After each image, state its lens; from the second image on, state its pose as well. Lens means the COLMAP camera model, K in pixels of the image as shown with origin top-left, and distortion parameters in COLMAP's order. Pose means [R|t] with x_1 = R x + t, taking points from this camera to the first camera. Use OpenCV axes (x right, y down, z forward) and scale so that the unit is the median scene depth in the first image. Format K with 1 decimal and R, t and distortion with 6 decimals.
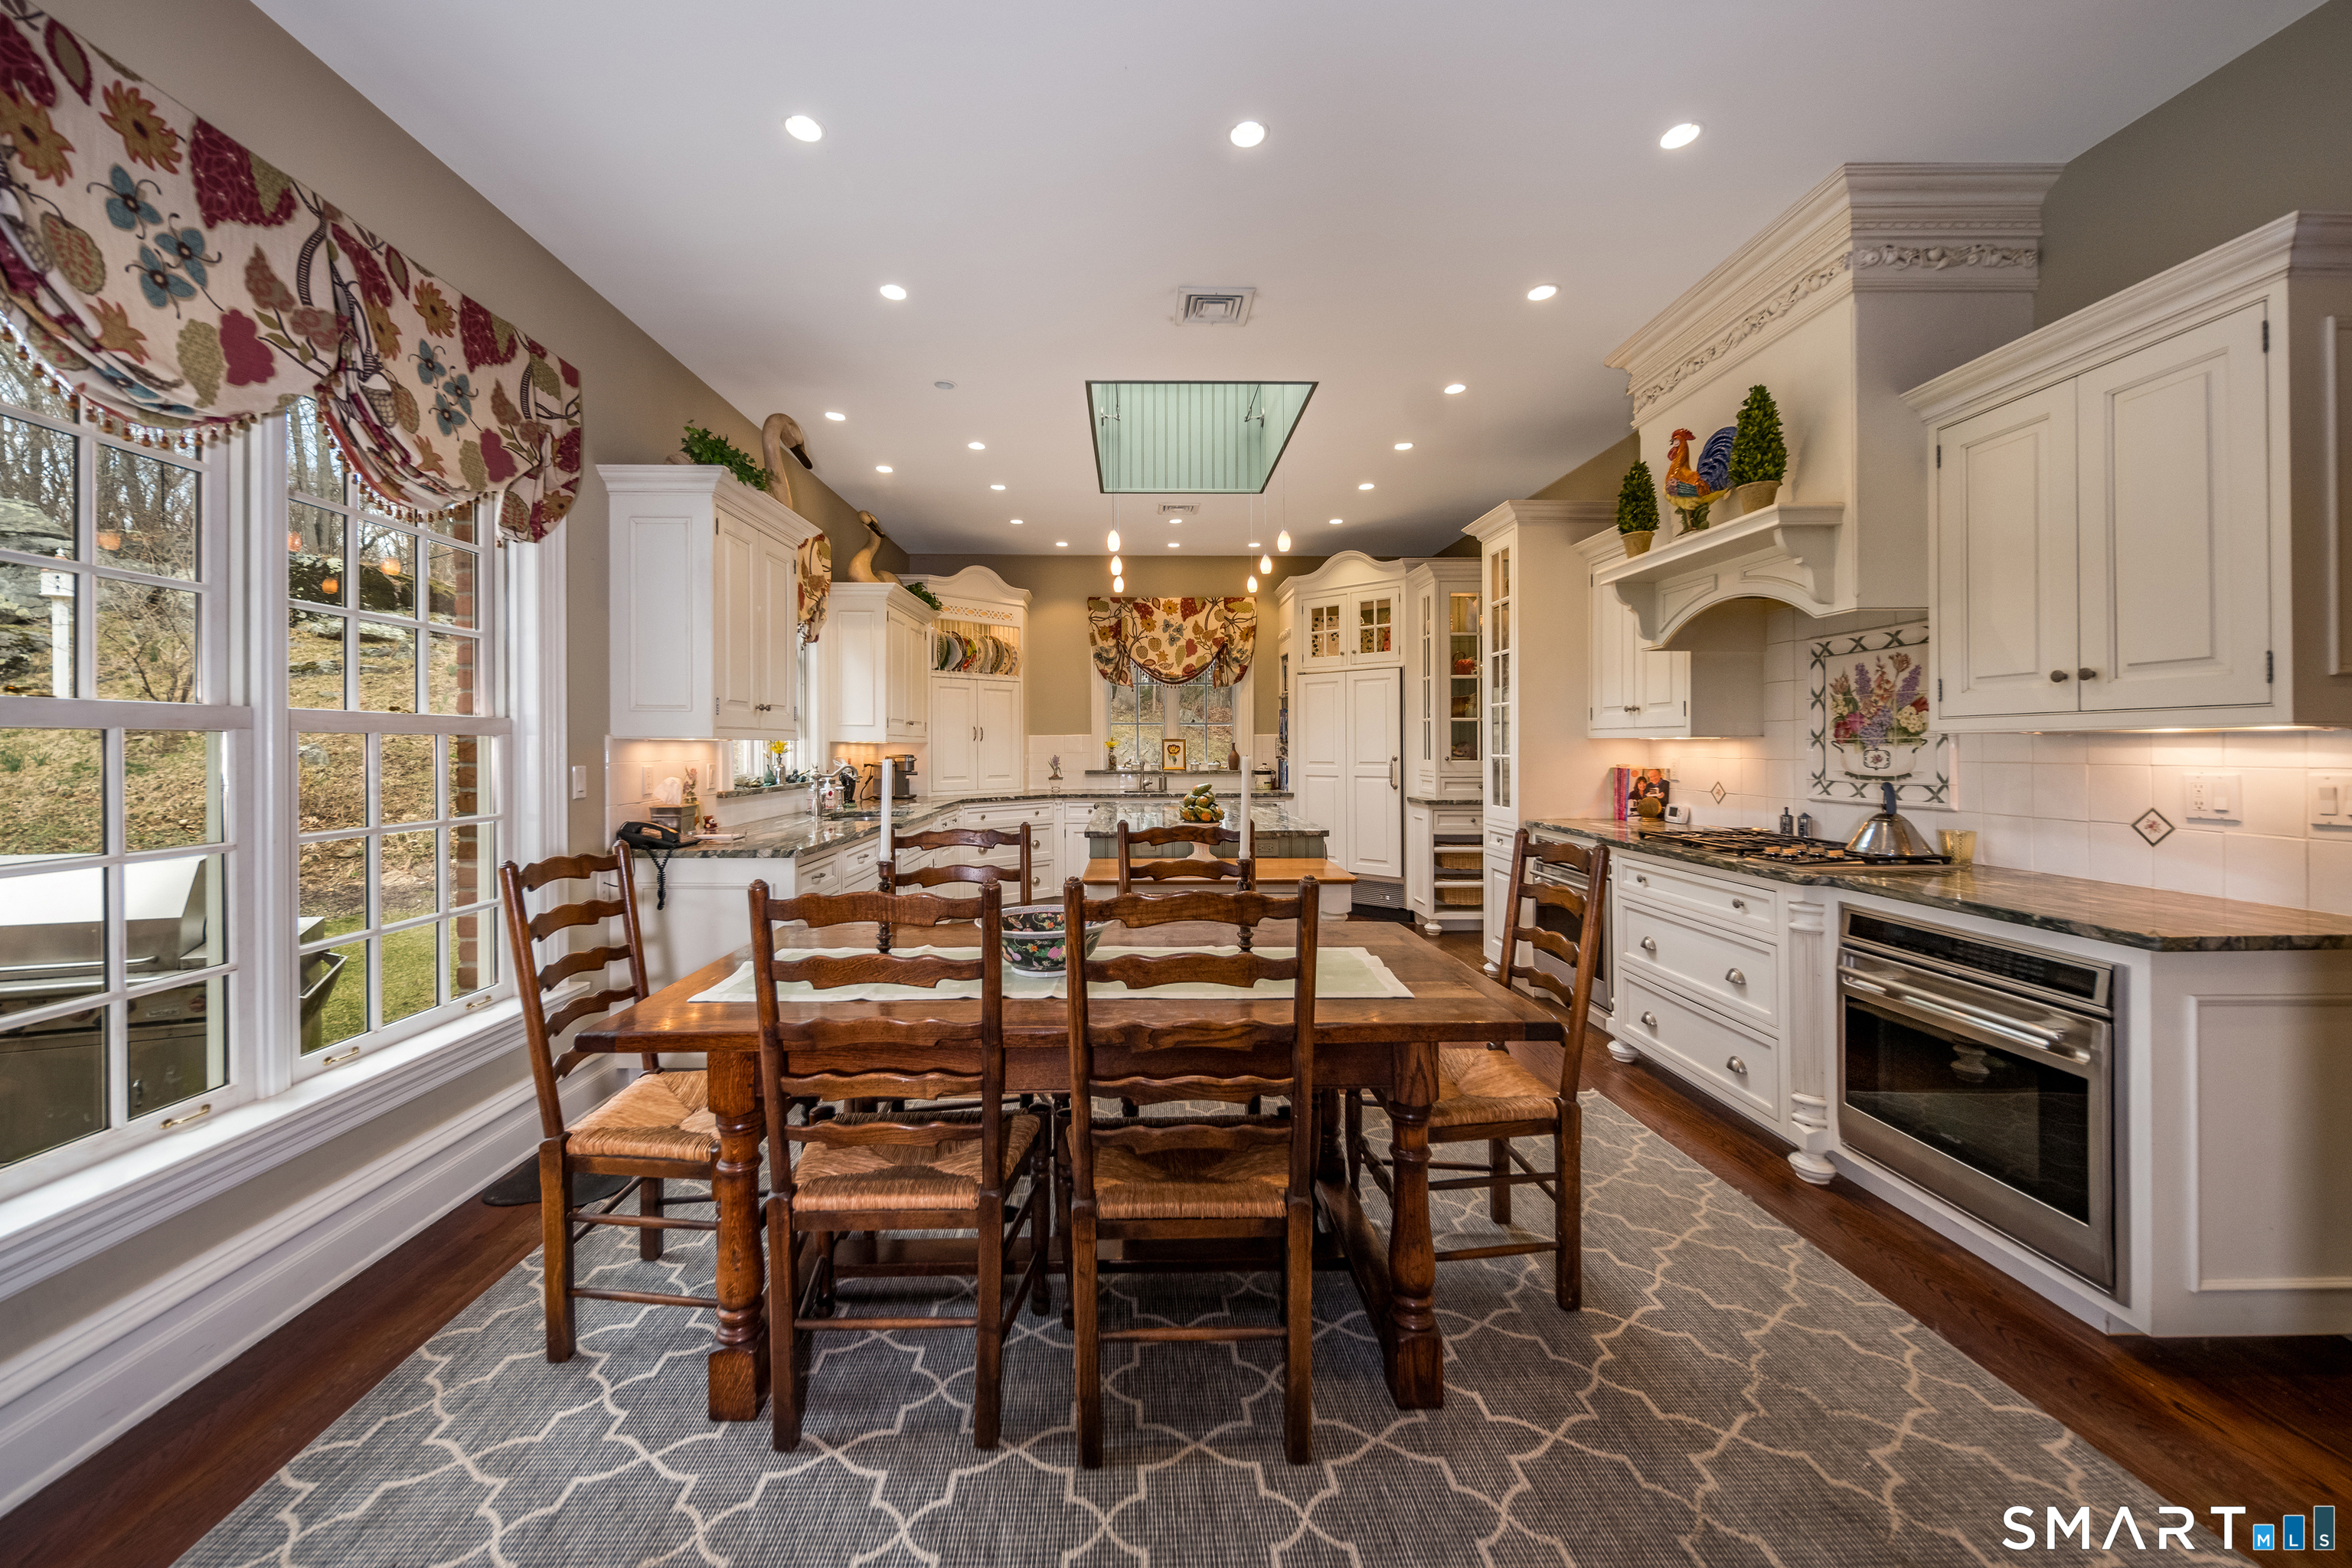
lens RADIAL K [[884.6, 0, 1157.9], [0, 884.6, 738.0], [0, 0, 1]] dist [0.003872, -0.000782]
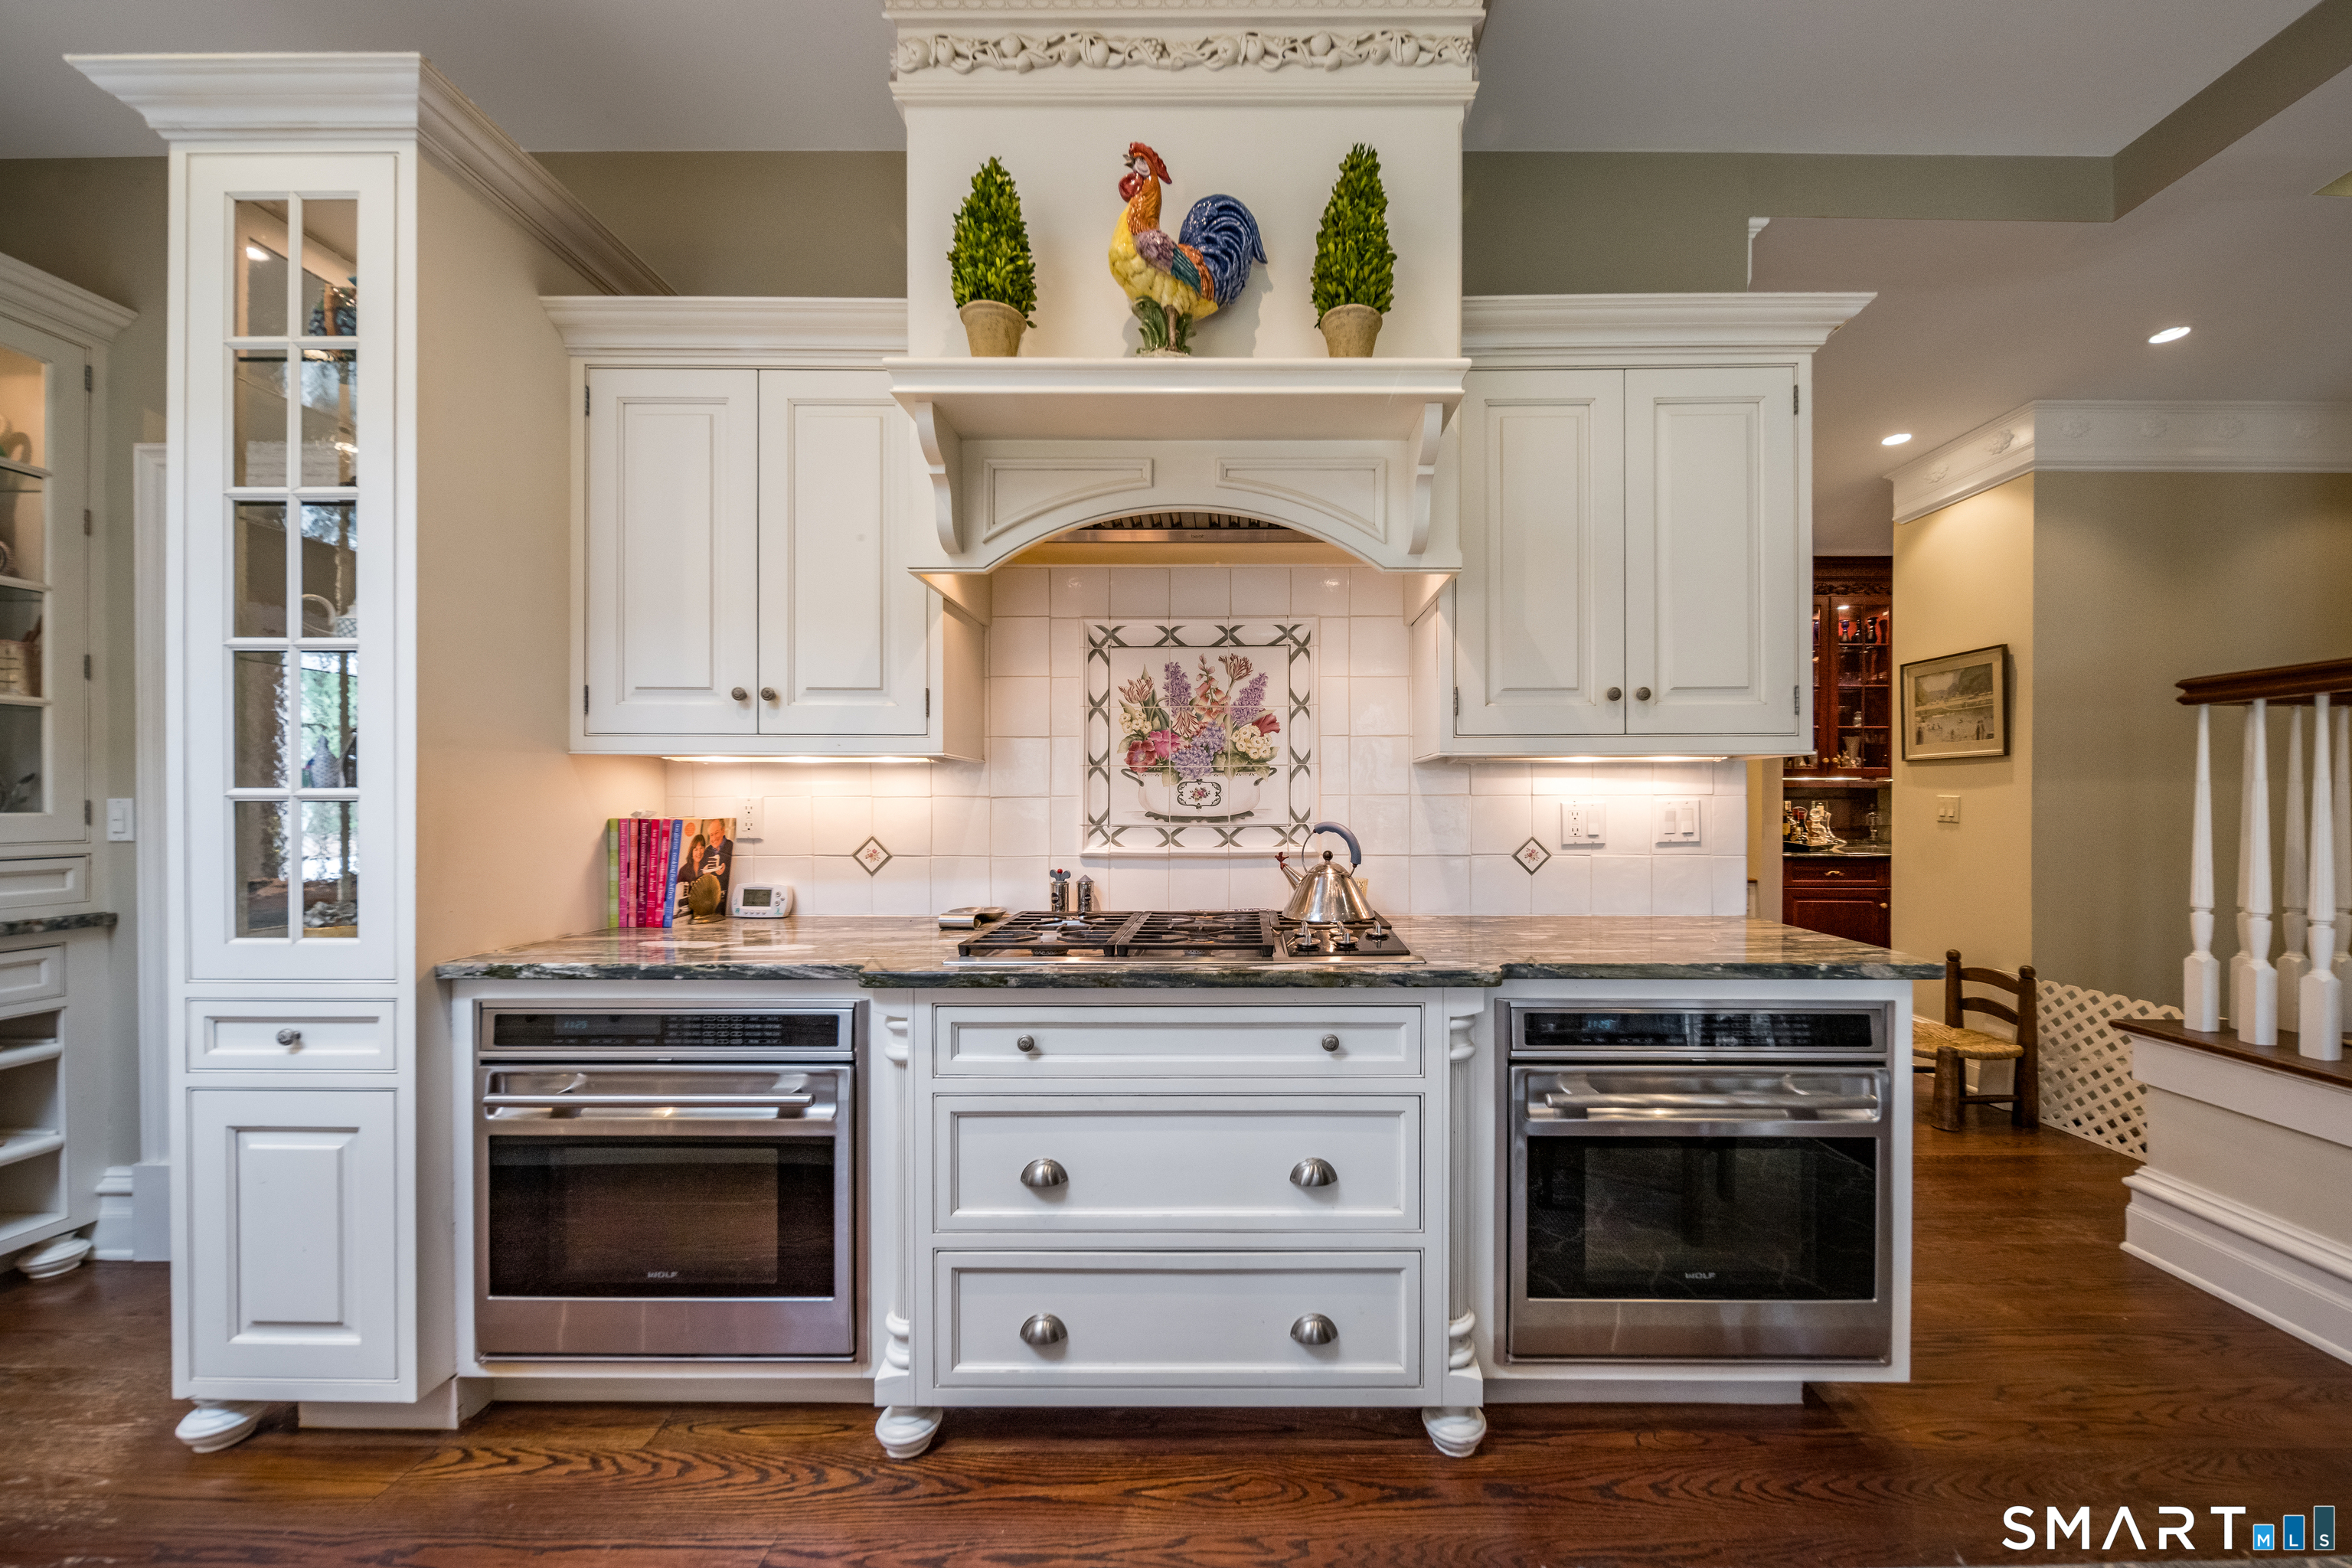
lens RADIAL K [[1052.6, 0, 1207.8], [0, 1052.6, 754.5], [0, 0, 1]] dist [0.002959, 0.000546]
pose [[0.017286, 0.015955, 0.999723, -0.069414], [-0.010755, 0.999818, -0.015770, 0.004494], [-0.999793, -0.010479, 0.017454, 0.926955]]
